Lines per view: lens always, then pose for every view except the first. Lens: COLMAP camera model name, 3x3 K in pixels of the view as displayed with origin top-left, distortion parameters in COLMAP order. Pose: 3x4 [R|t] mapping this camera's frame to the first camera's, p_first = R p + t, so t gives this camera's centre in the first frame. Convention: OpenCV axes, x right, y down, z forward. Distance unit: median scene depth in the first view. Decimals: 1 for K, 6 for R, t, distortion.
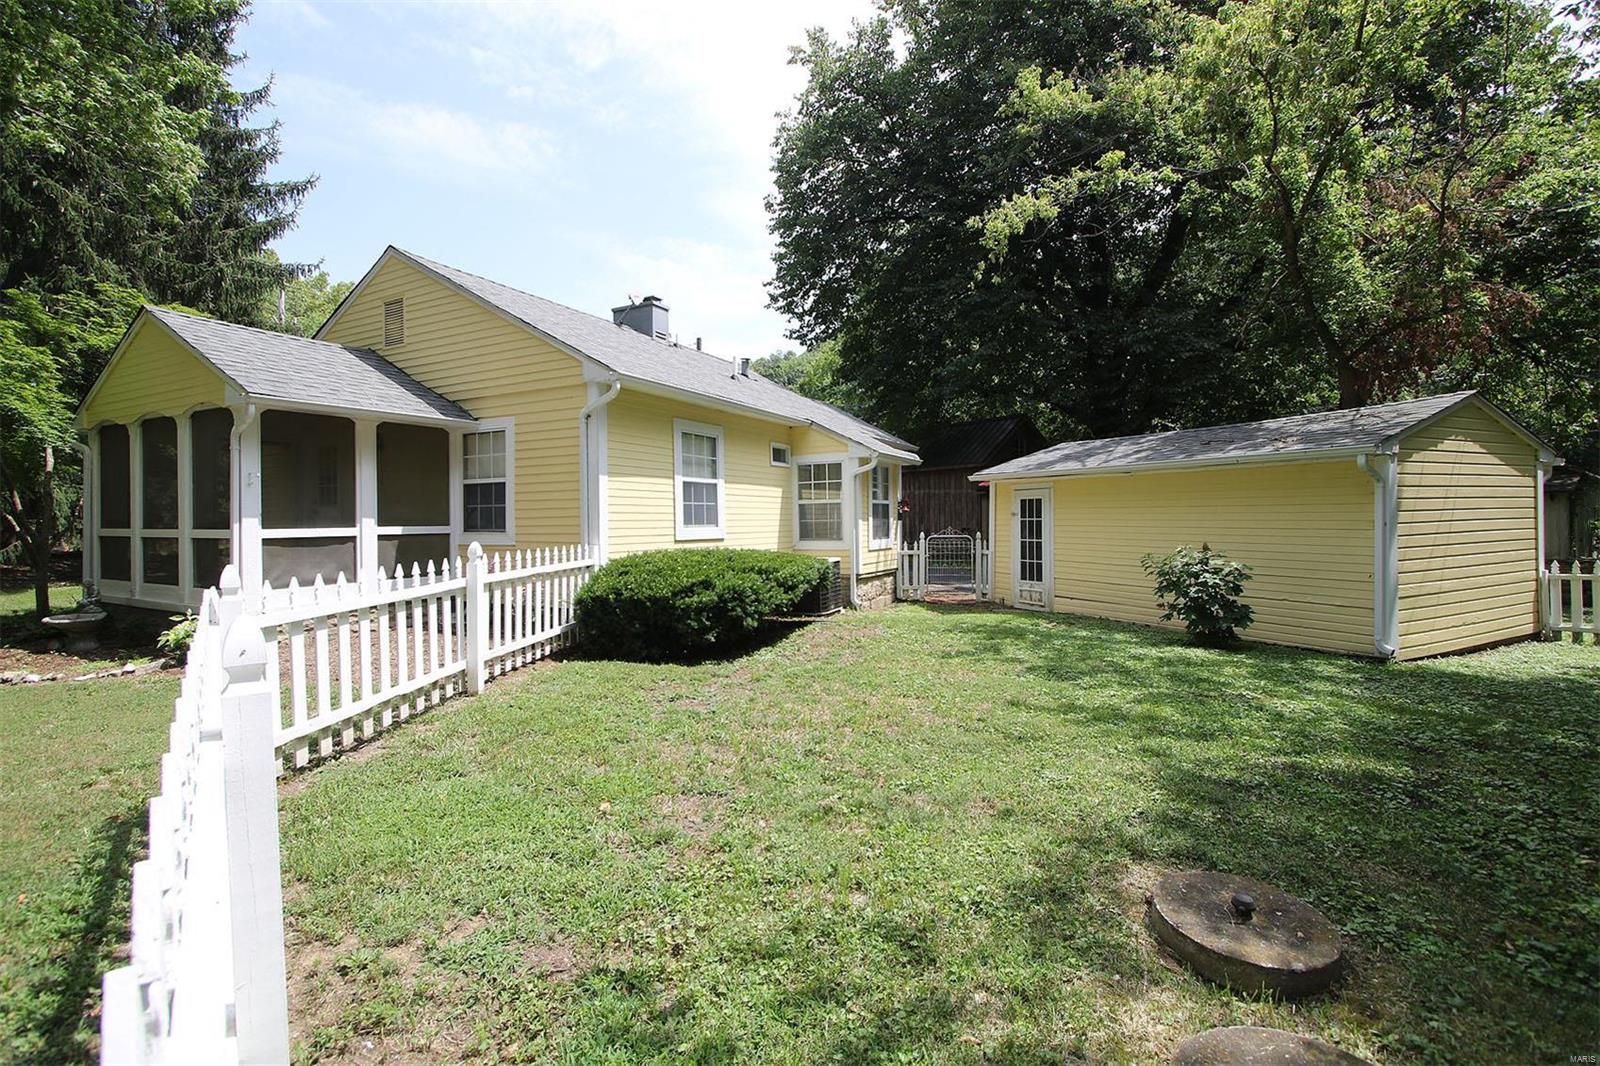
lens RADIAL K [[732.1, 0, 792.4], [0, 732.1, 521.1], [0, 0, 1]] dist [-0.014458, 0.000795]
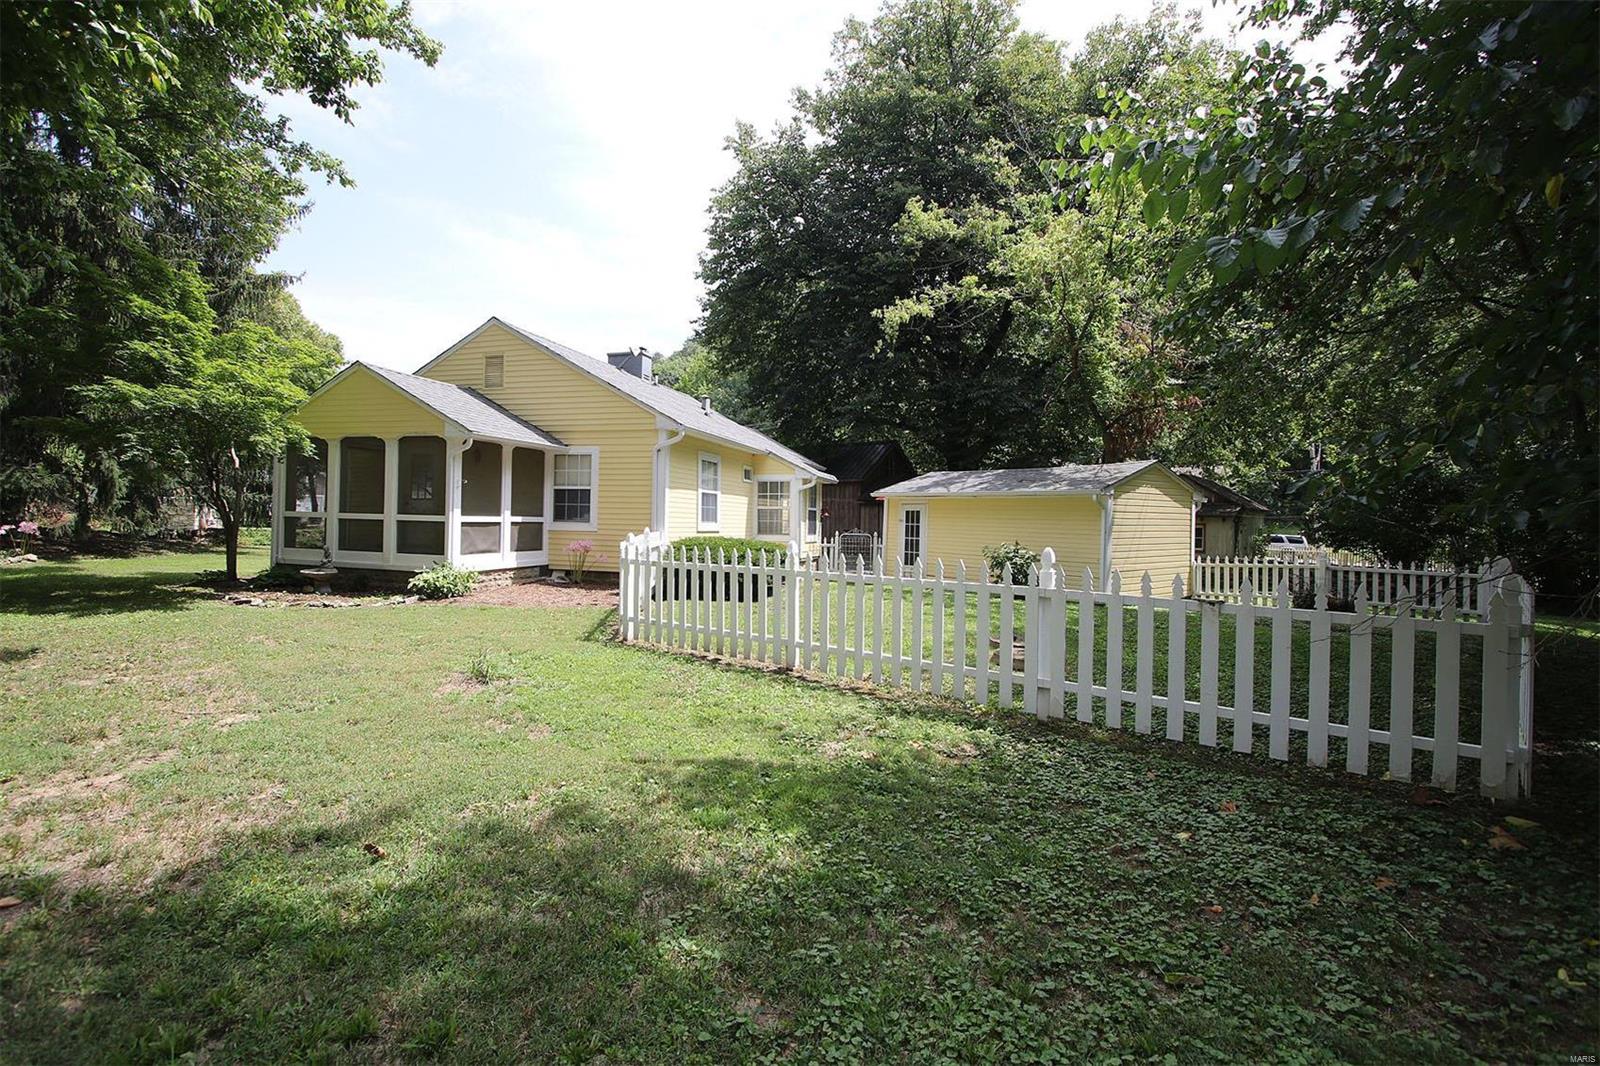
lens RADIAL K [[732.1, 0, 792.4], [0, 732.1, 521.1], [0, 0, 1]] dist [-0.014458, 0.000795]
pose [[0.979327, 0.029485, 0.200122, -0.212437], [-0.029170, 0.999564, -0.004525, 0.005069], [-0.200168, -0.001407, 0.979761, -0.414222]]
